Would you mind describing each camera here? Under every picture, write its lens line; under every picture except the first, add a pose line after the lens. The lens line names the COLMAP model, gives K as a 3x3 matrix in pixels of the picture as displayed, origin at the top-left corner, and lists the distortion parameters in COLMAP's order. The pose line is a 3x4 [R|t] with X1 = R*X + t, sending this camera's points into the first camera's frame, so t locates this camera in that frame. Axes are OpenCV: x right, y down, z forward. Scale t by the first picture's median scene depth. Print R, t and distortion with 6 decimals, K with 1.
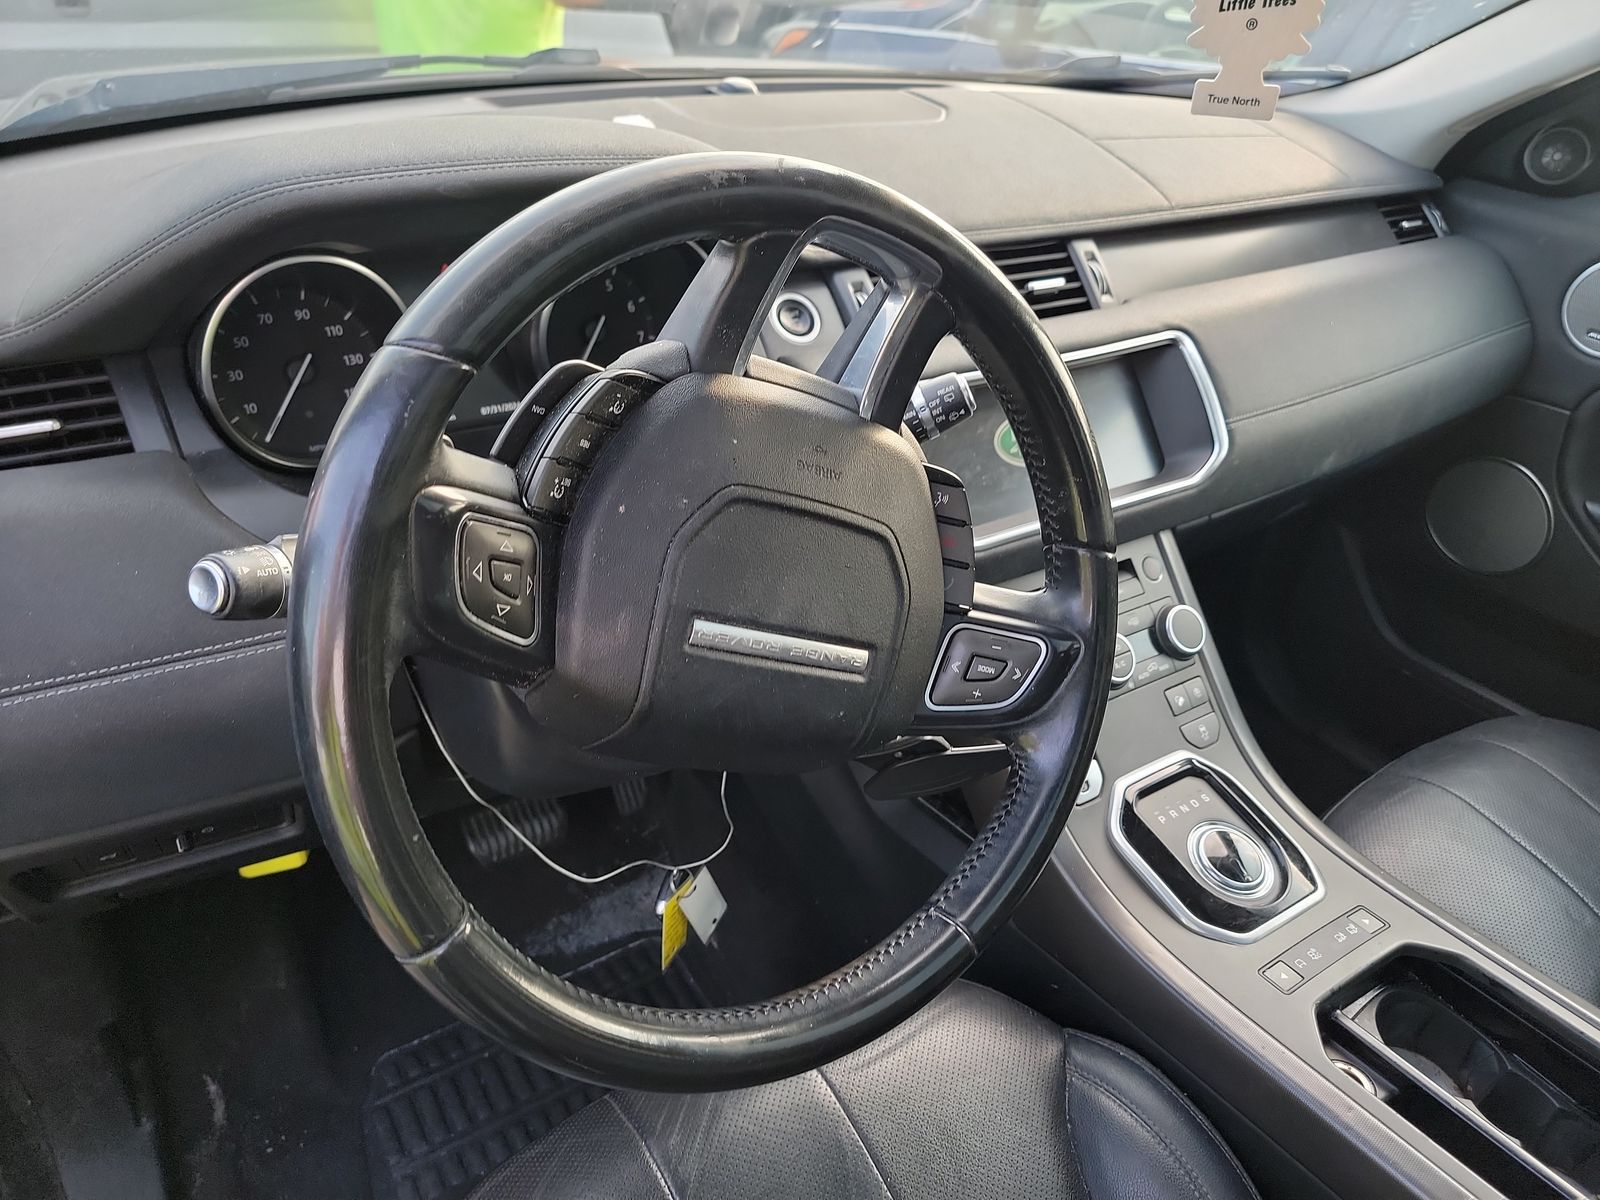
lens RADIAL K [[1121.5, 0, 836.8], [0, 1121.5, 612.6], [0, 0, 1]] dist [0.023351, -0.045912]
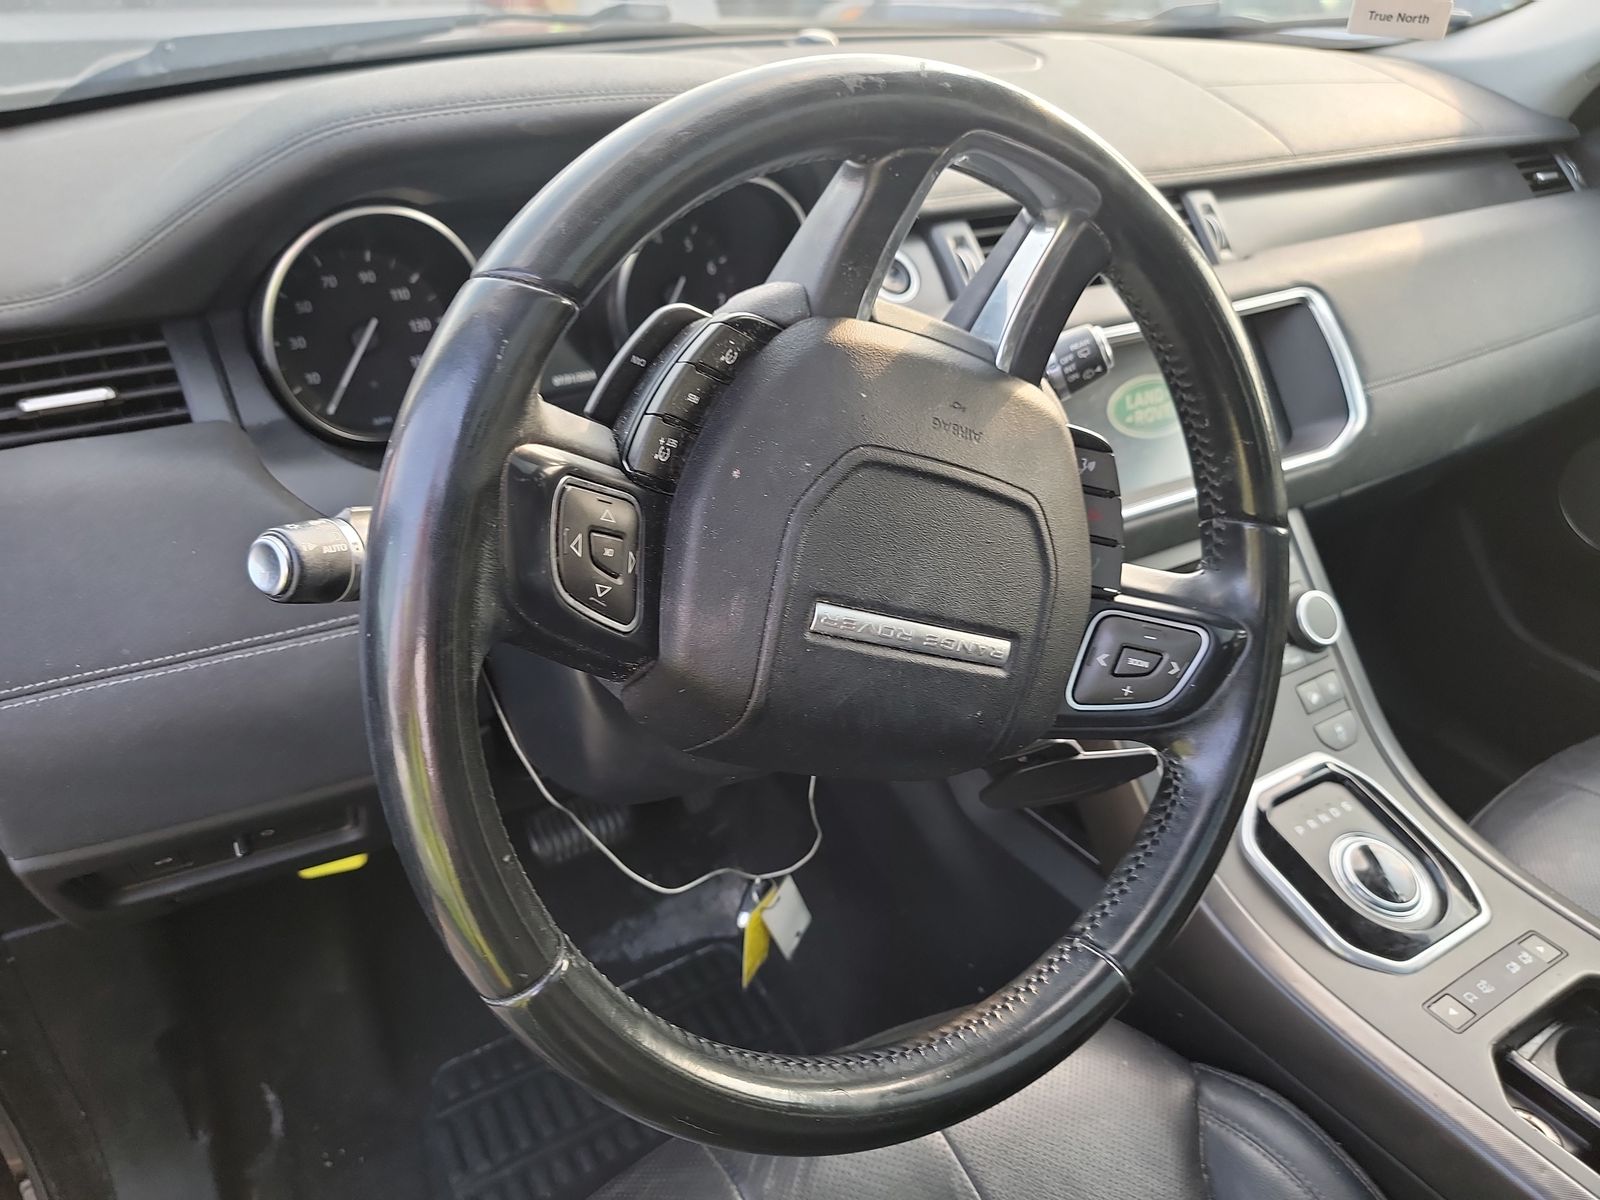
lens RADIAL K [[1117.1, 0, 800.0], [0, 1117.1, 600.0], [0, 0, 1]] dist [0.004393, -0.036087]
pose [[0.998033, 0.001188, -0.062678, -0.071891], [-0.001432, 0.999992, -0.003841, 0.005932], [0.062673, 0.003923, 0.998026, 0.122767]]
